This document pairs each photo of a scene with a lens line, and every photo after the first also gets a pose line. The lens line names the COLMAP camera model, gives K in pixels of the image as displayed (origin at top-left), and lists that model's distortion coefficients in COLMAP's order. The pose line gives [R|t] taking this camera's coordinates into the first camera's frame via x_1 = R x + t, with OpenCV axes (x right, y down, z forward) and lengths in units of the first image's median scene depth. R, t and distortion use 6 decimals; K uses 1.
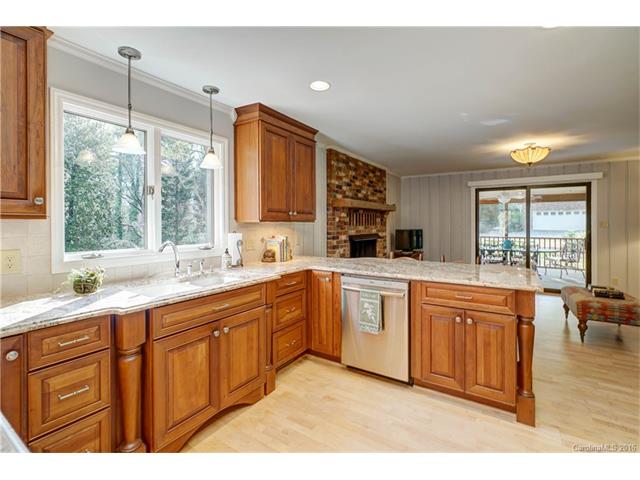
lens RADIAL K [[295.4, 0, 342.0], [0, 295.4, 226.2], [0, 0, 1]] dist [-0.000800, -0.000185]
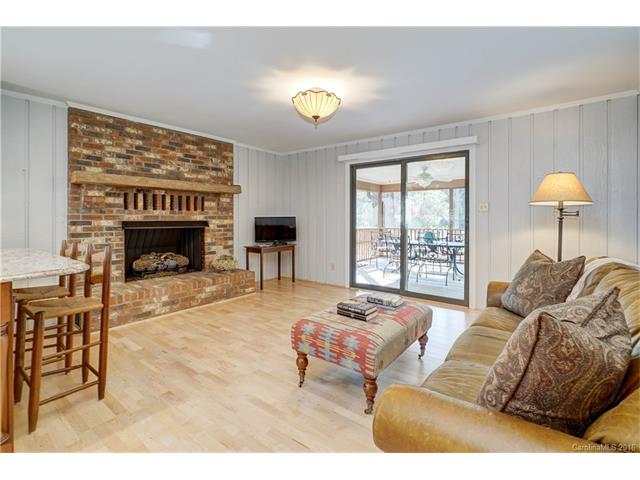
lens RADIAL K [[310.2, 0, 329.9], [0, 310.2, 220.8], [0, 0, 1]] dist [0.003127, -0.000694]
pose [[0.994471, 0.006305, -0.104825, 0.631890], [-0.006274, 0.999980, 0.000626, 0.025484], [0.104827, 0.000035, 0.994491, 0.230728]]
